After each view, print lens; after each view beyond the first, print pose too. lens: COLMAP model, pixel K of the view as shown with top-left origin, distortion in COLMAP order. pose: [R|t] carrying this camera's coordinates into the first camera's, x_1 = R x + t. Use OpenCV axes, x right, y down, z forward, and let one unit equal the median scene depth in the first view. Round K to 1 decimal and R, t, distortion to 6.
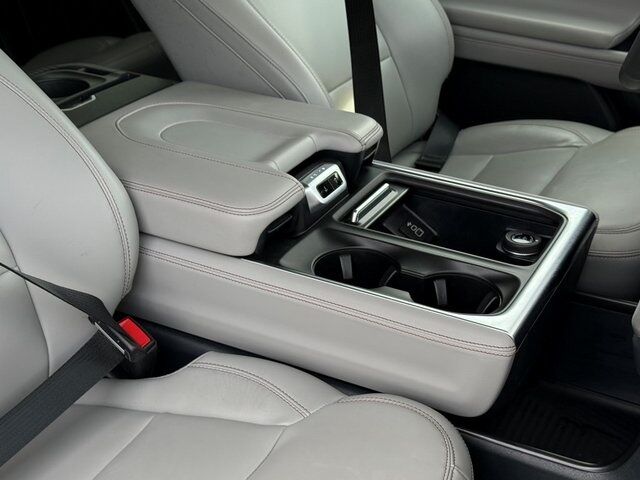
lens RADIAL K [[1041.4, 0, 320.0], [0, 1041.4, 240.0], [0, 0, 1]] dist [0.003739, 0.045770]
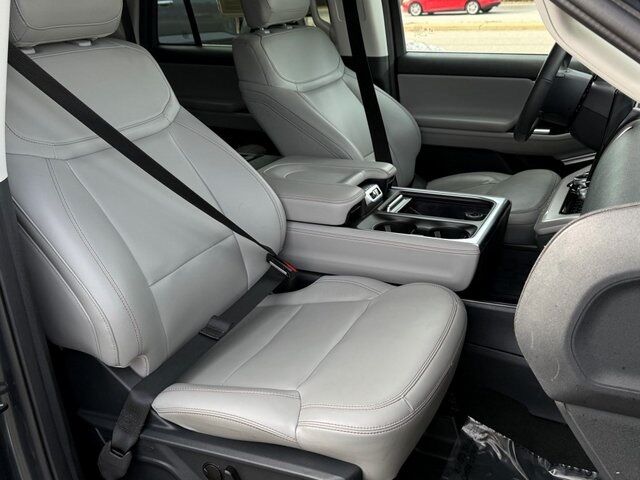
lens RADIAL K [[667.4, 0, 320.0], [0, 667.4, 240.0], [0, 0, 1]] dist [0.011623, -0.003248]
pose [[0.997463, -0.071190, 0.000704, -0.106073], [0.070957, 0.993289, -0.091337, 0.149165], [0.005803, 0.091155, 0.995820, -0.269414]]
